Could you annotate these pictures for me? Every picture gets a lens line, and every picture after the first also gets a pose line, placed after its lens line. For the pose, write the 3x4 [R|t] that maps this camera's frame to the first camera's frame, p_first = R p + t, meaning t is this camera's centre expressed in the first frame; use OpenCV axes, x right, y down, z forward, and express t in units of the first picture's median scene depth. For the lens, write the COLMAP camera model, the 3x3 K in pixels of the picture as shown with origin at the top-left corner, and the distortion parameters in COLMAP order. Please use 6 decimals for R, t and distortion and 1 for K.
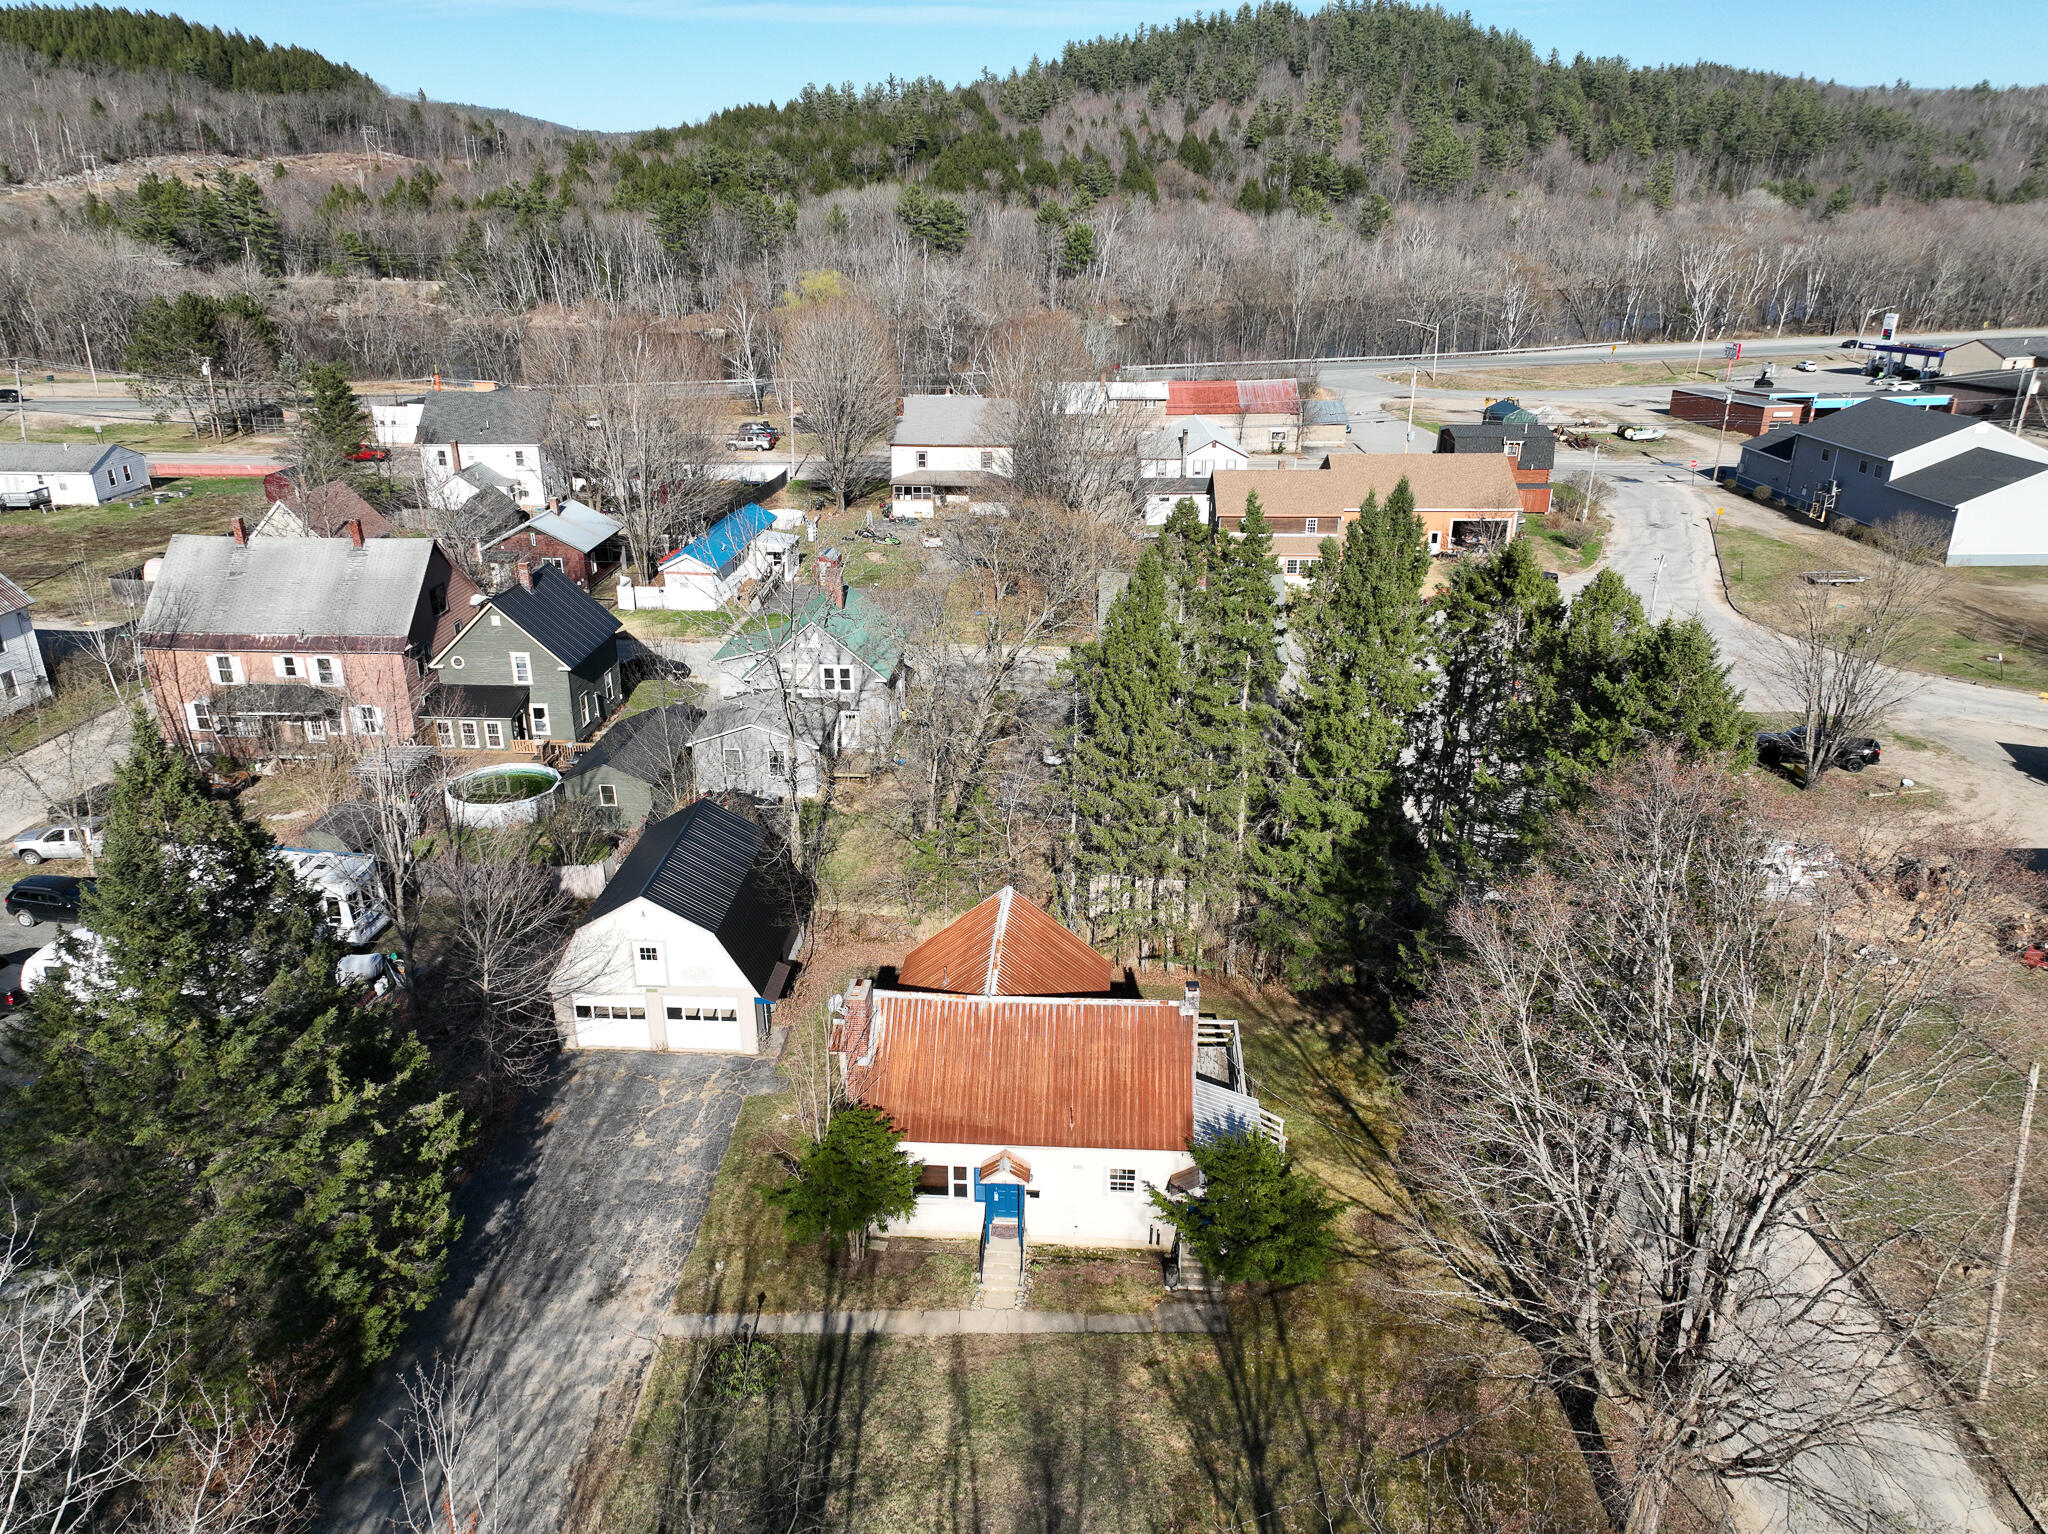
lens RADIAL K [[1446.3, 0, 1024.0], [0, 1446.3, 767.0], [0, 0, 1]] dist [0.003987, 0.014046]
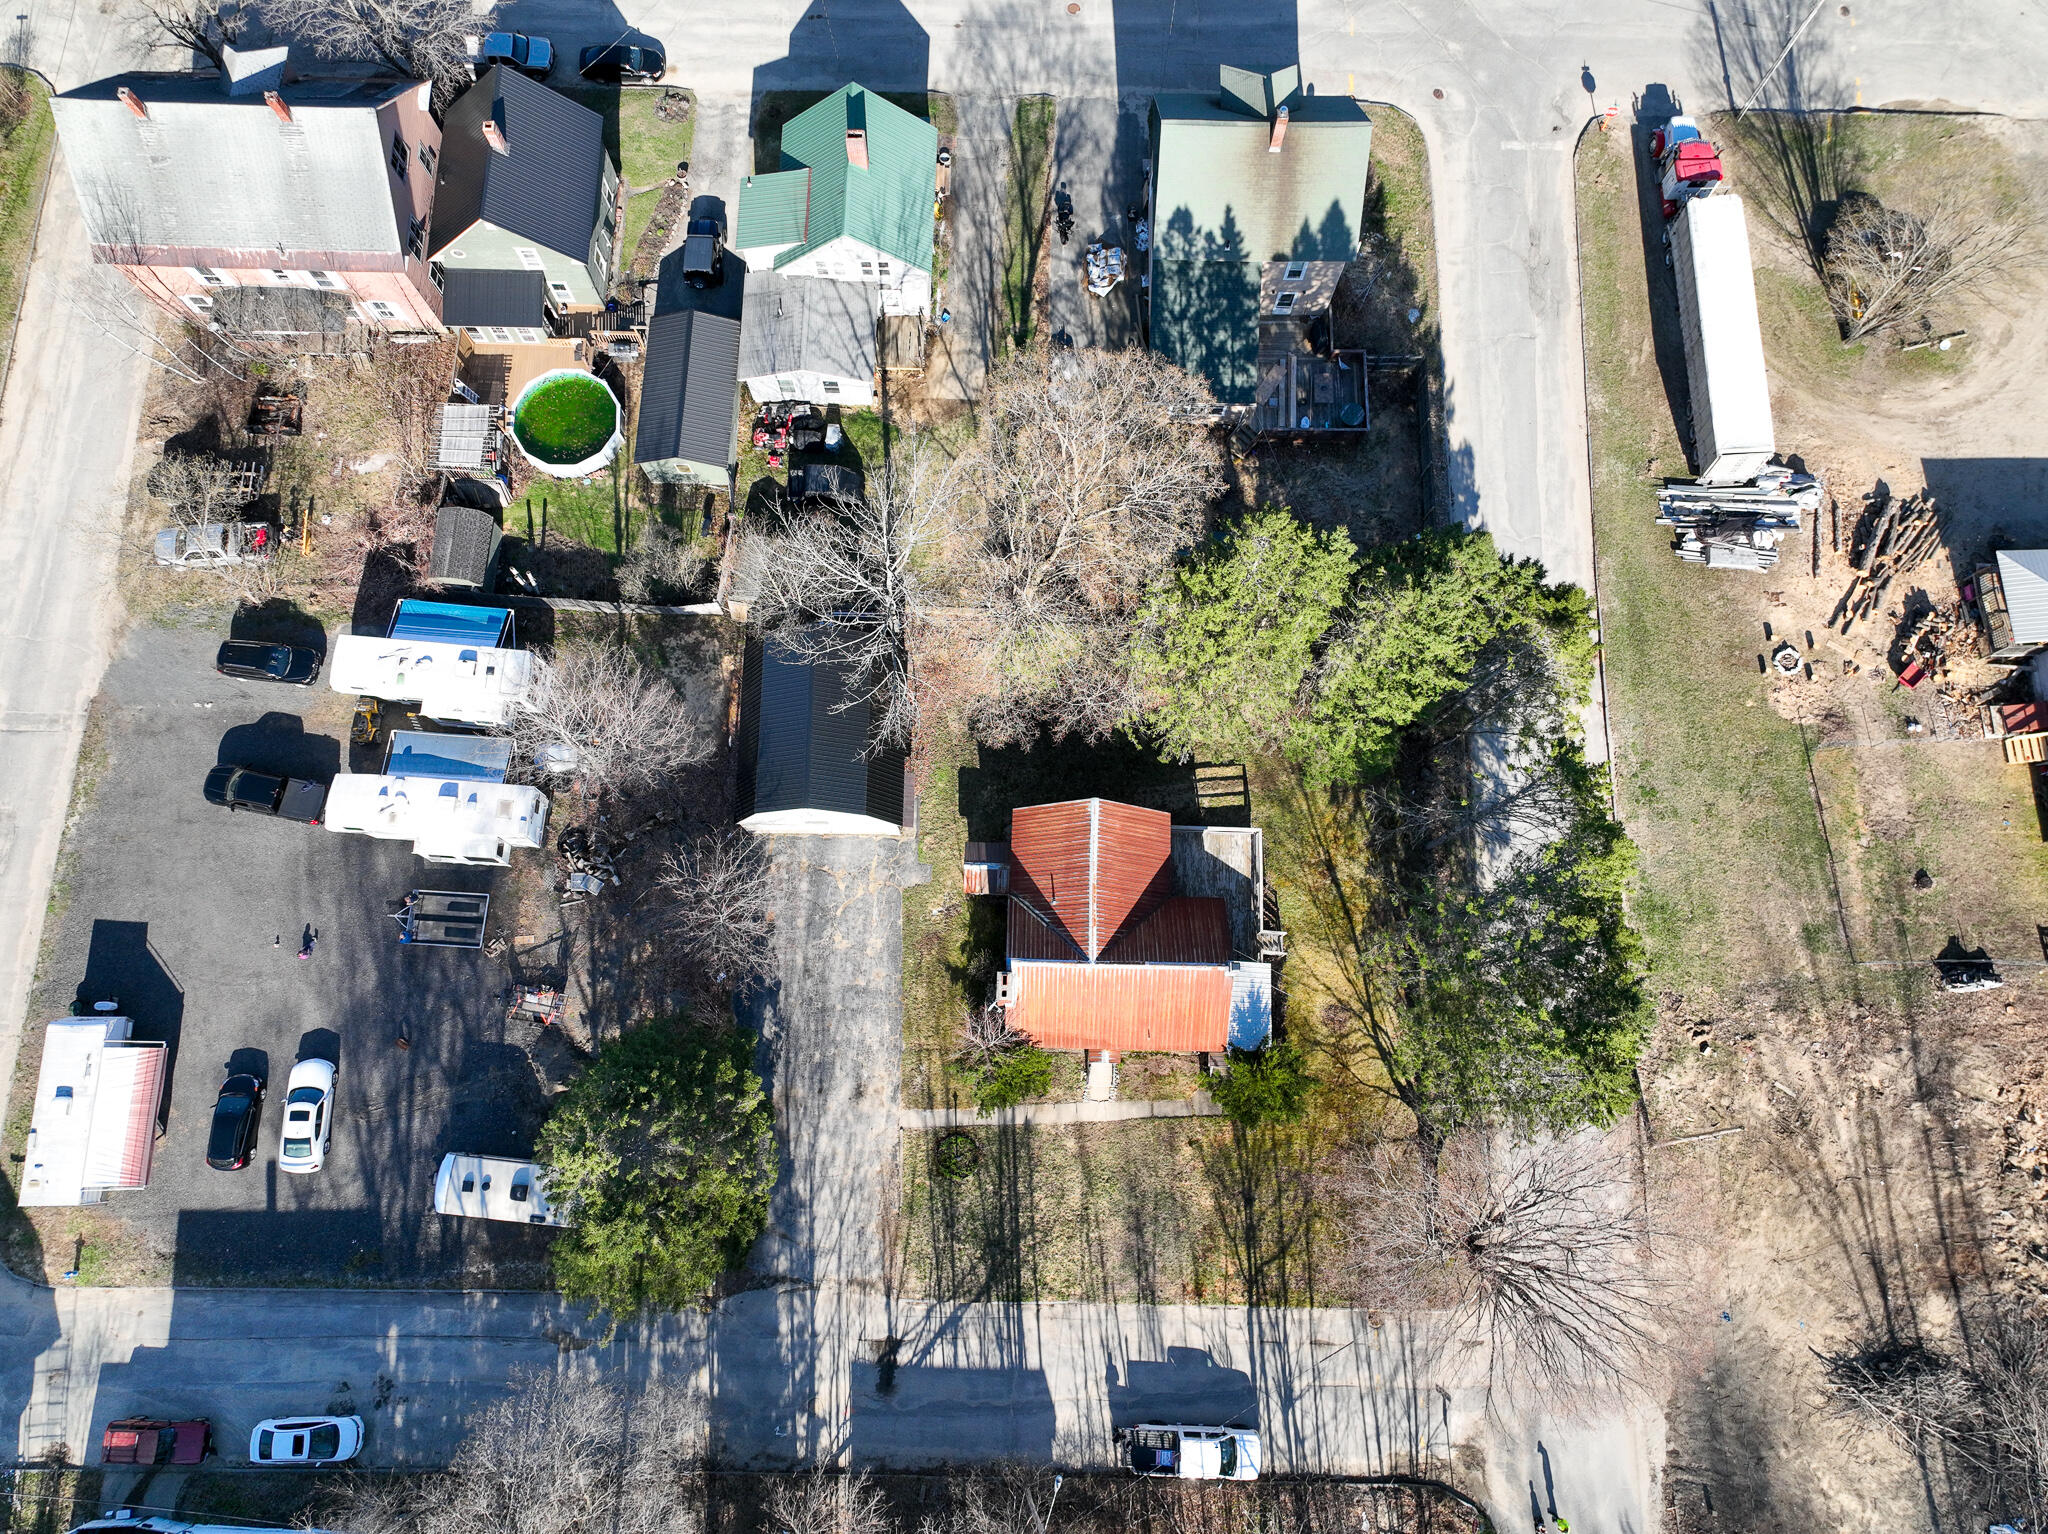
lens RADIAL K [[1446.3, 0, 1024.0], [0, 1446.3, 767.0], [0, 0, 1]] dist [0.003987, 0.014046]
pose [[0.999119, -0.040331, 0.011592, -0.057849], [0.013886, 0.578437, 0.815609, -0.632713], [-0.039600, -0.814729, 0.578487, 0.186551]]
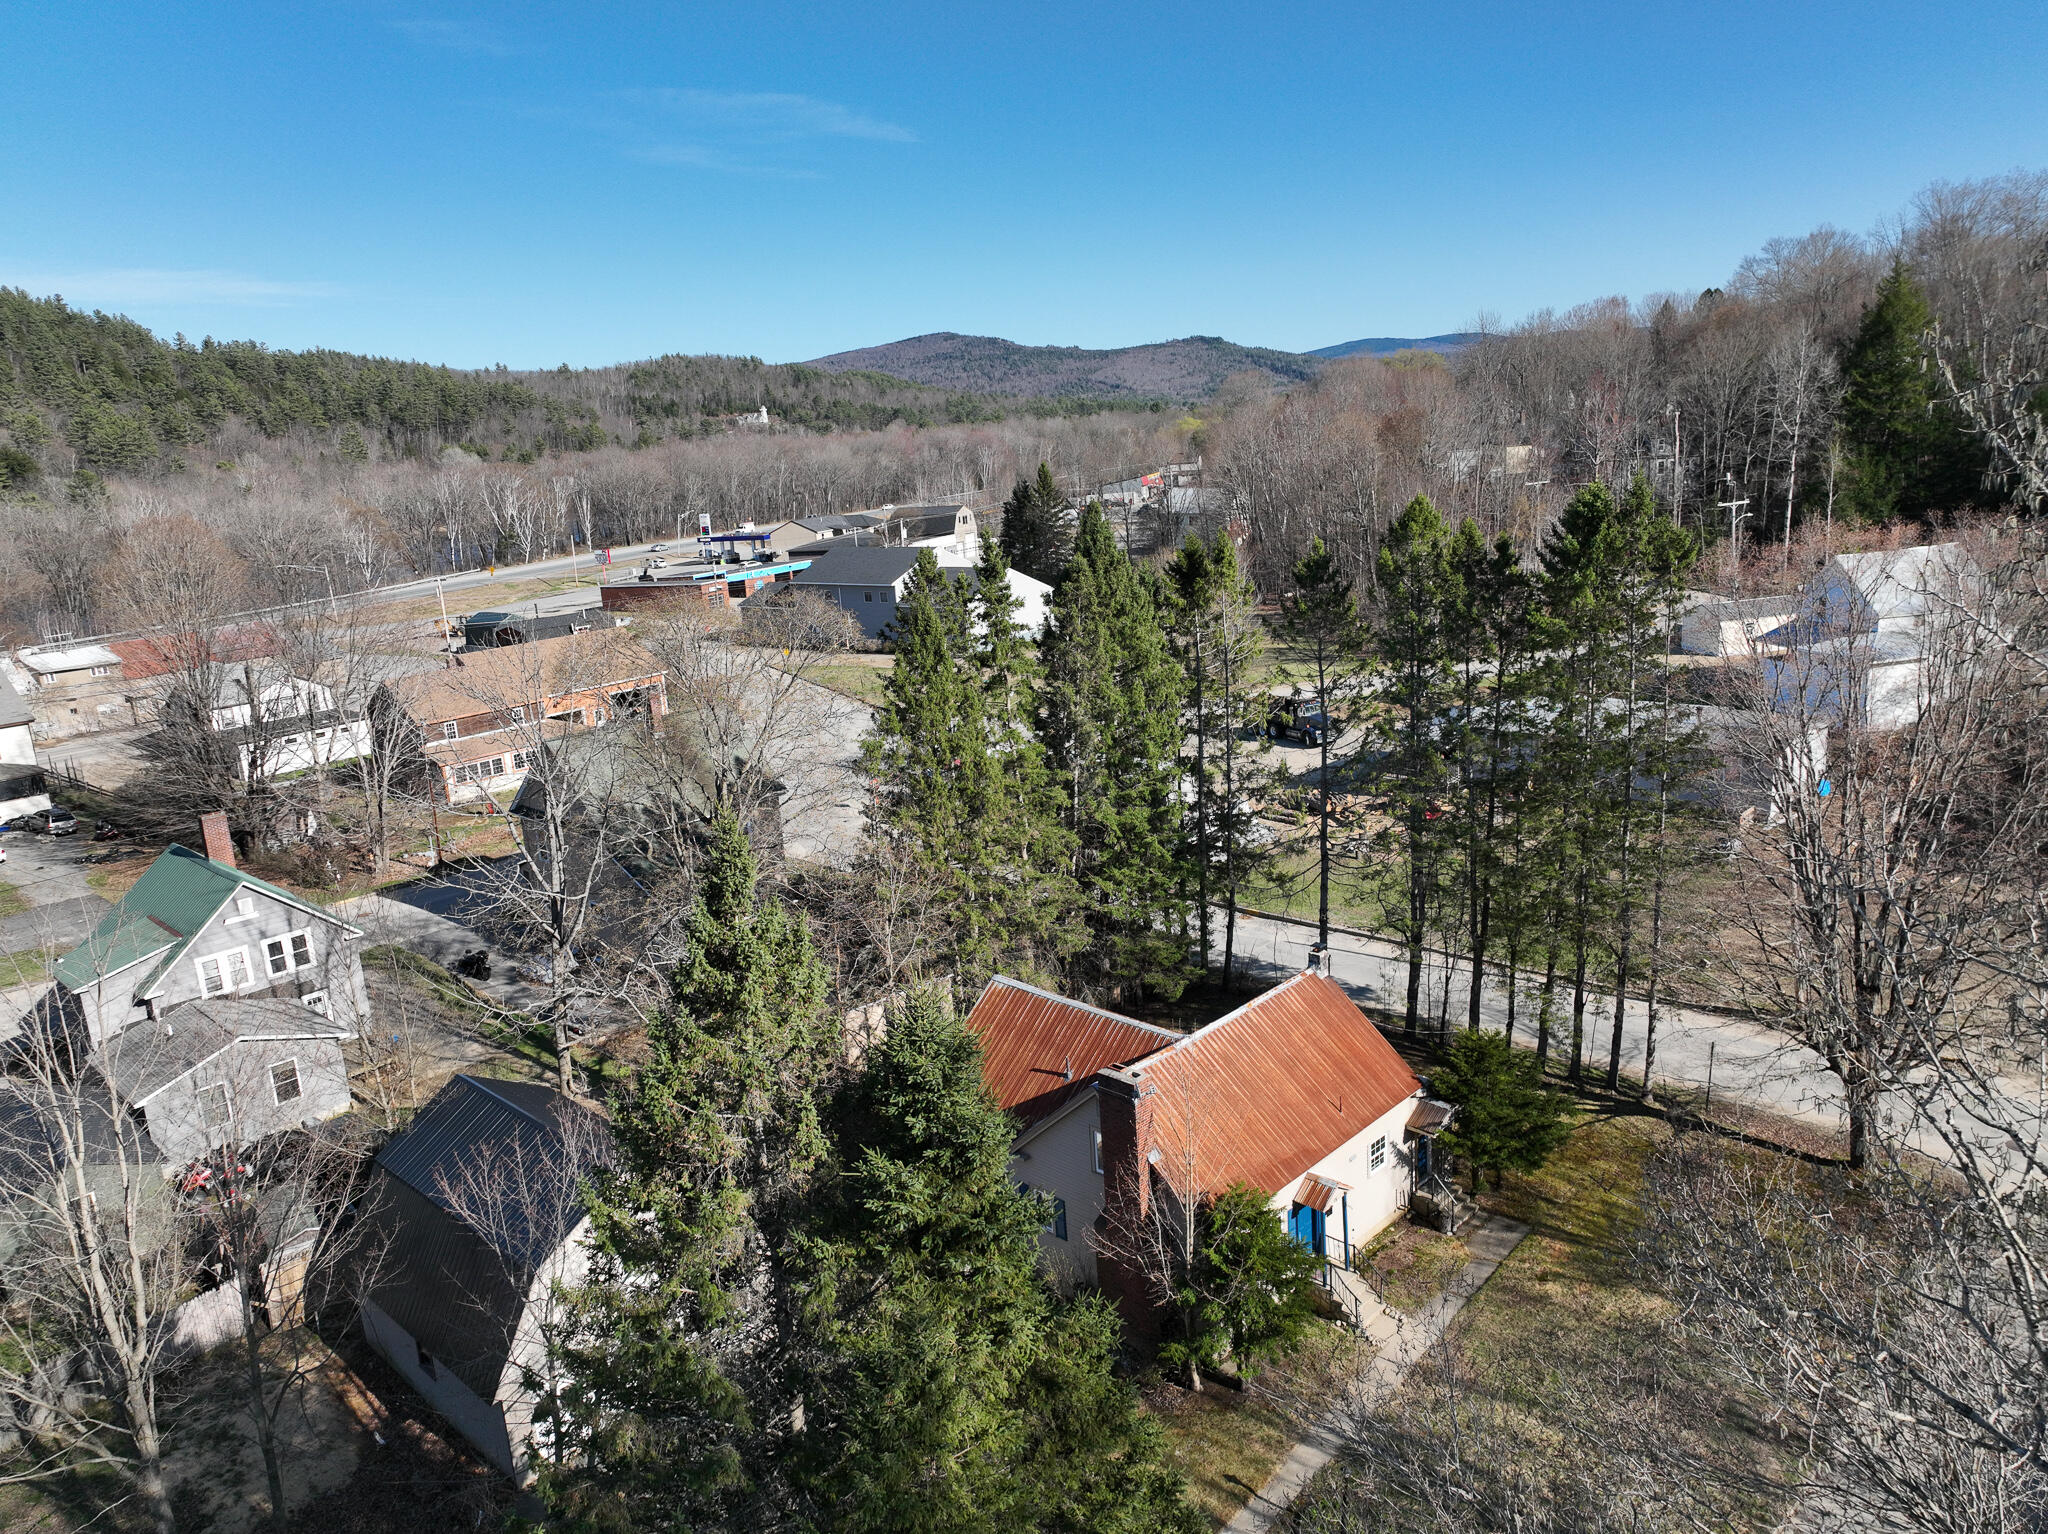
lens RADIAL K [[1446.3, 0, 1024.0], [0, 1446.3, 767.0], [0, 0, 1]] dist [0.003987, 0.014046]
pose [[0.651634, -0.218921, 0.726255, -0.389782], [0.343907, 0.938654, -0.025625, -0.004144], [-0.676092, 0.266462, 0.686948, 0.236279]]
